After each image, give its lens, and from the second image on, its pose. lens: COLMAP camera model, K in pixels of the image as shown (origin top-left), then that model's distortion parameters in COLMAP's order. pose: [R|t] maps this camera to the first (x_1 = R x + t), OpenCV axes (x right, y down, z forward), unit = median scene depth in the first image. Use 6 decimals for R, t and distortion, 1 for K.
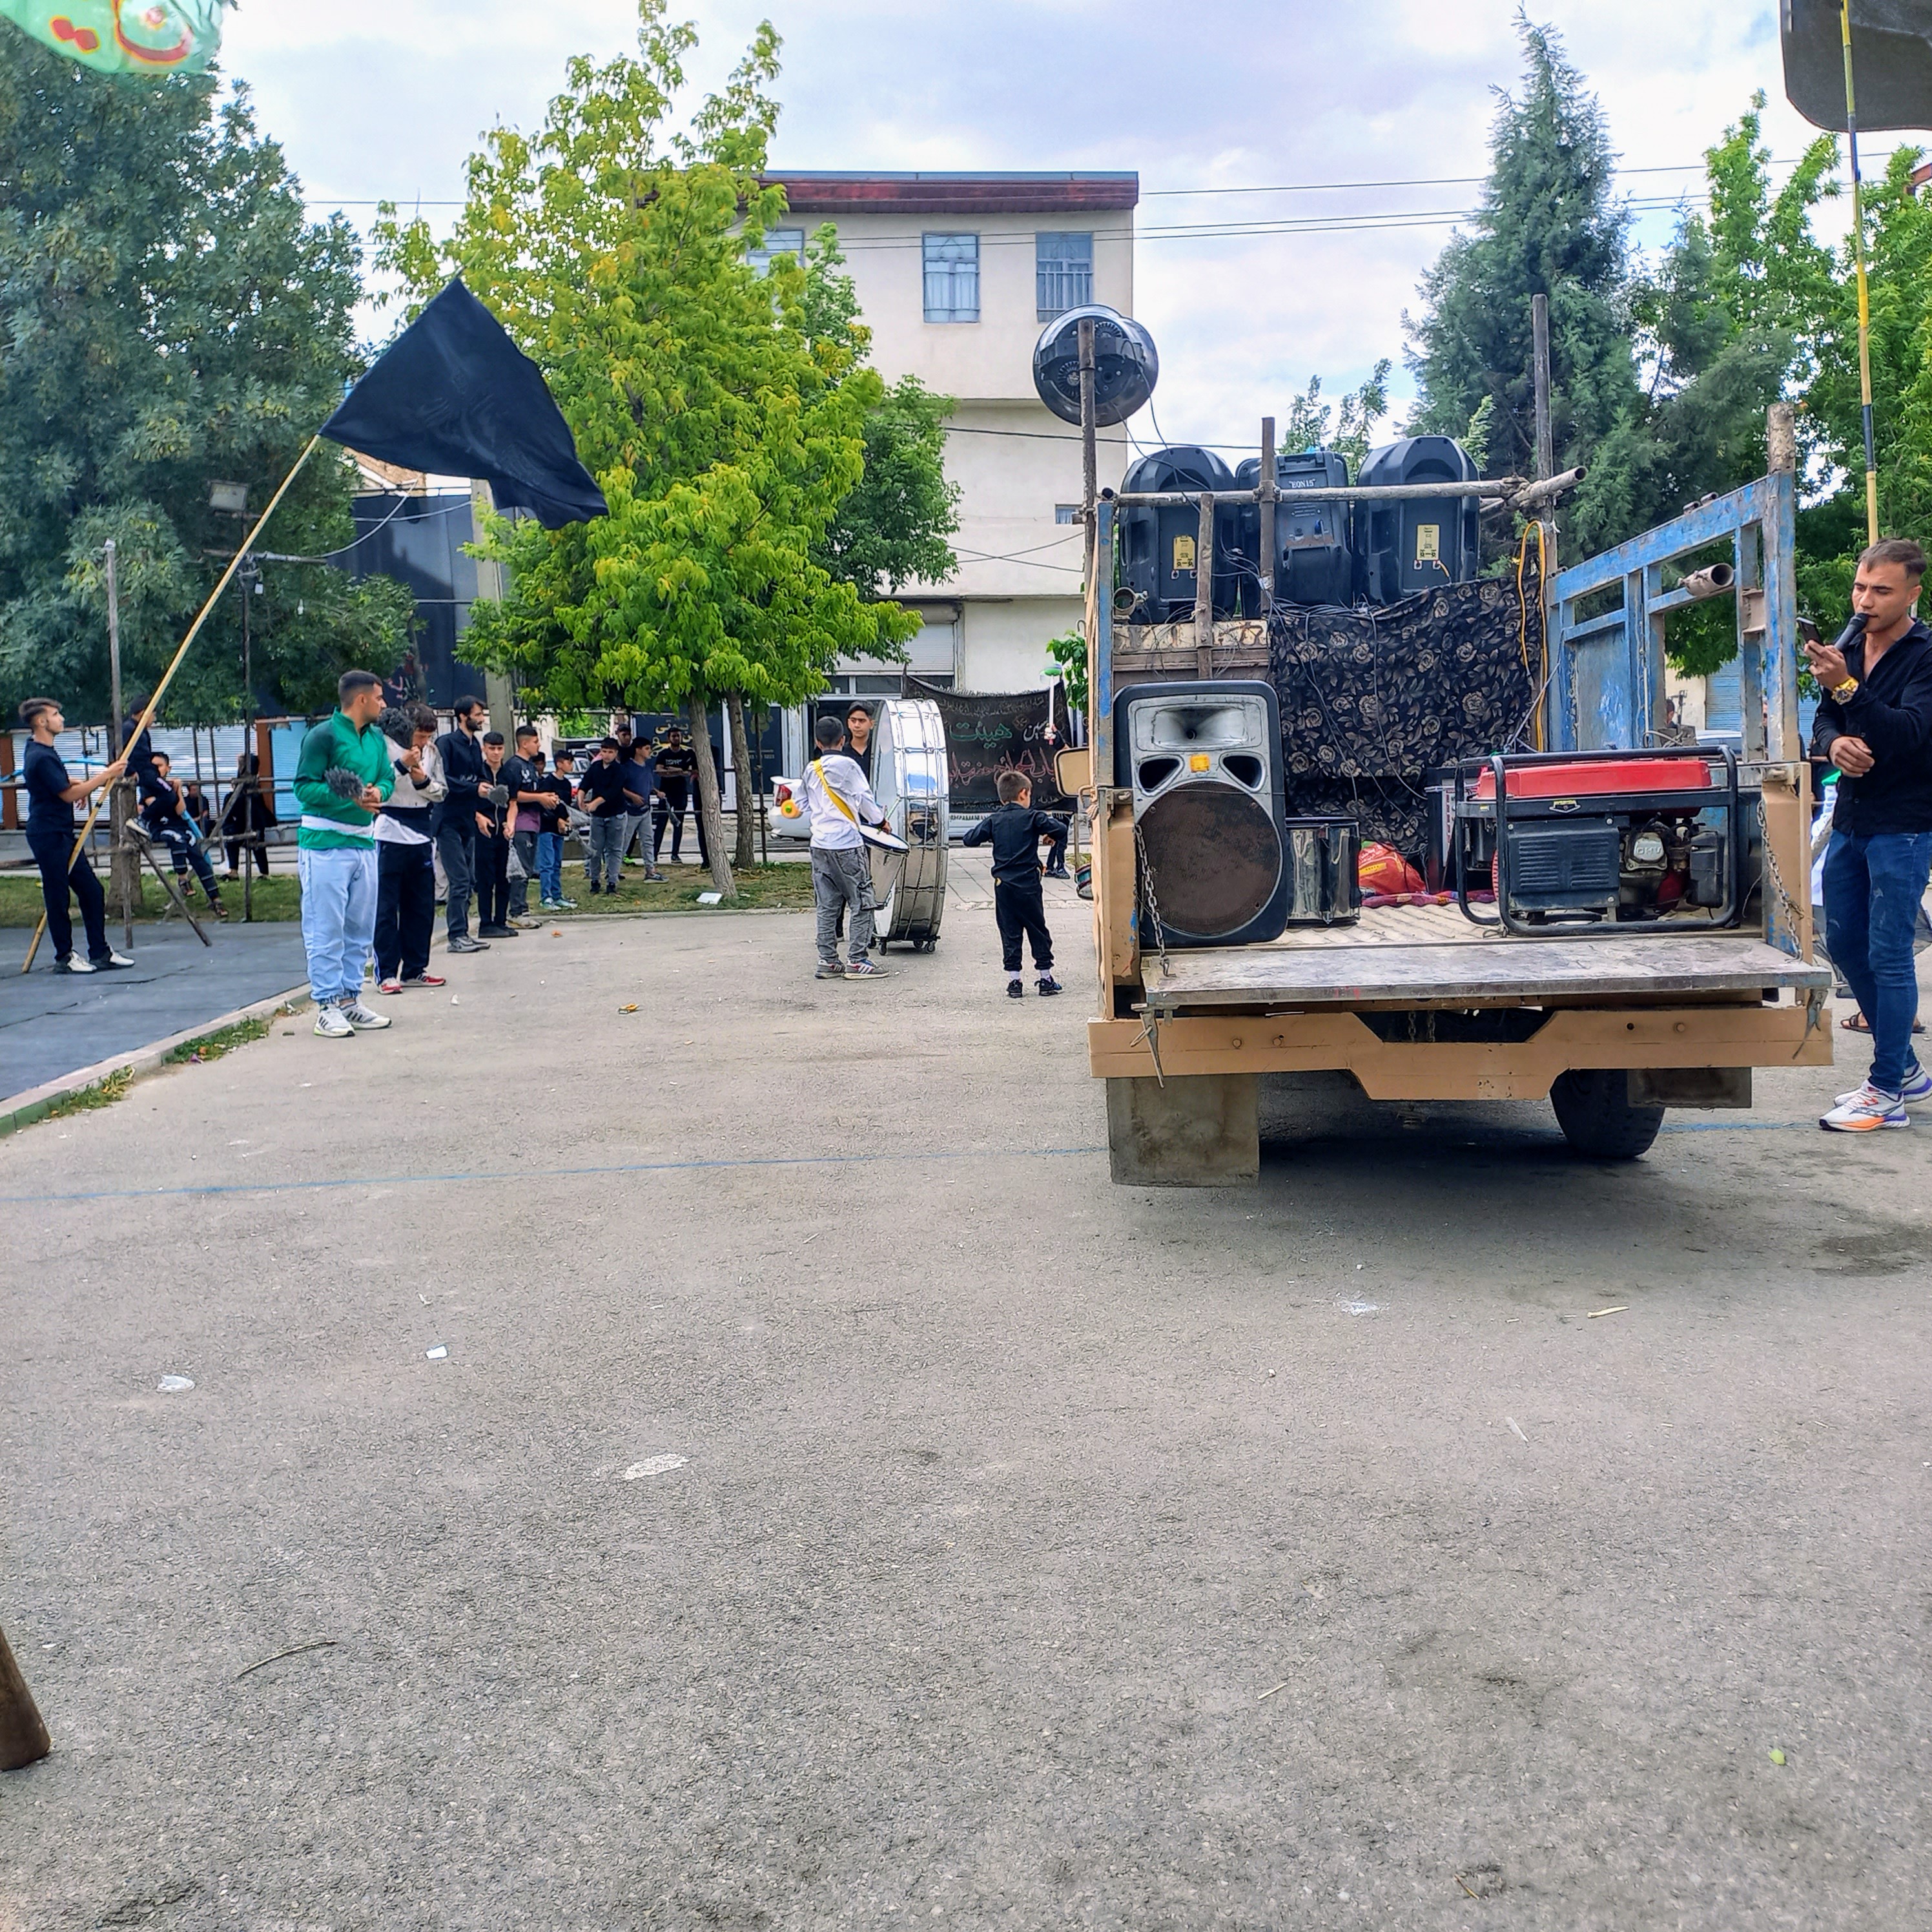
lens RADIAL K [[1973.6, 0, 977.3], [0, 1973.6, 963.3], [0, 0, 1]] dist [-0.001385, 0.000000]
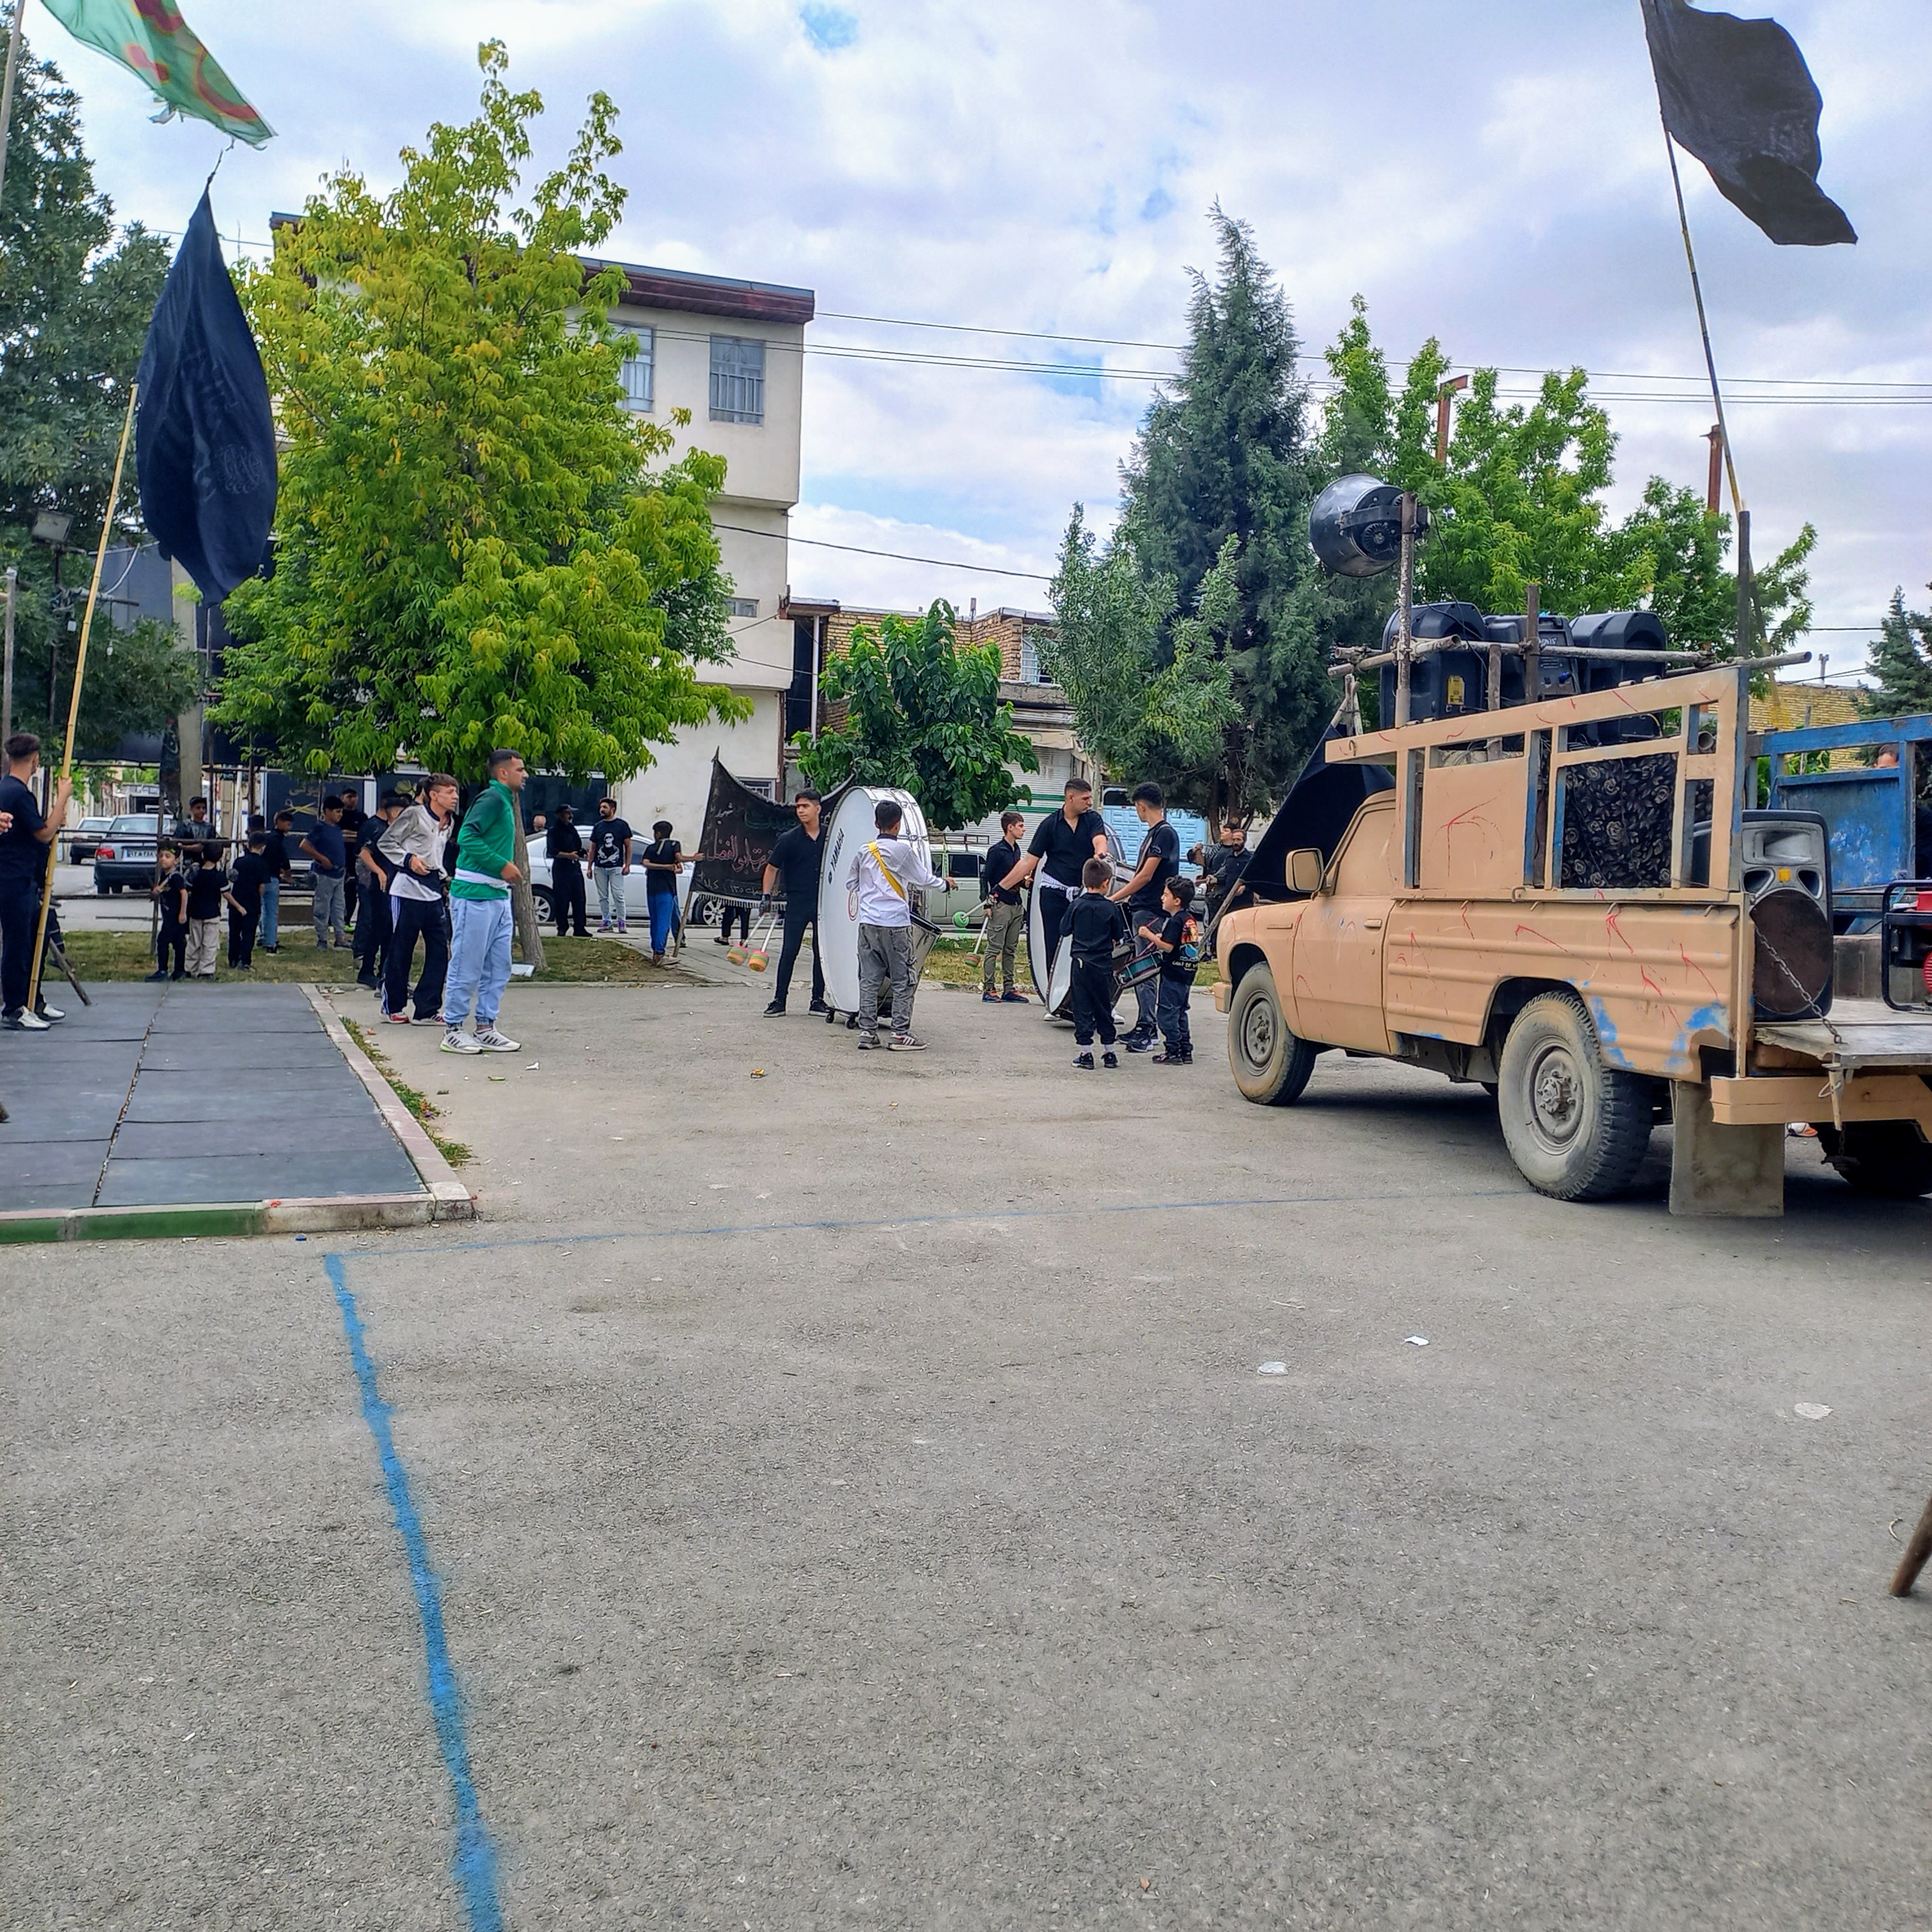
lens RADIAL K [[1973.6, 0, 947.6], [0, 1973.6, 987.2], [0, 0, 1]] dist [-0.001385, 0.000000]
pose [[0.944496, 0.029043, 0.327236, -0.255278], [-0.018062, 0.999169, -0.036546, 0.008035], [-0.328025, 0.028607, 0.944236, -0.003524]]
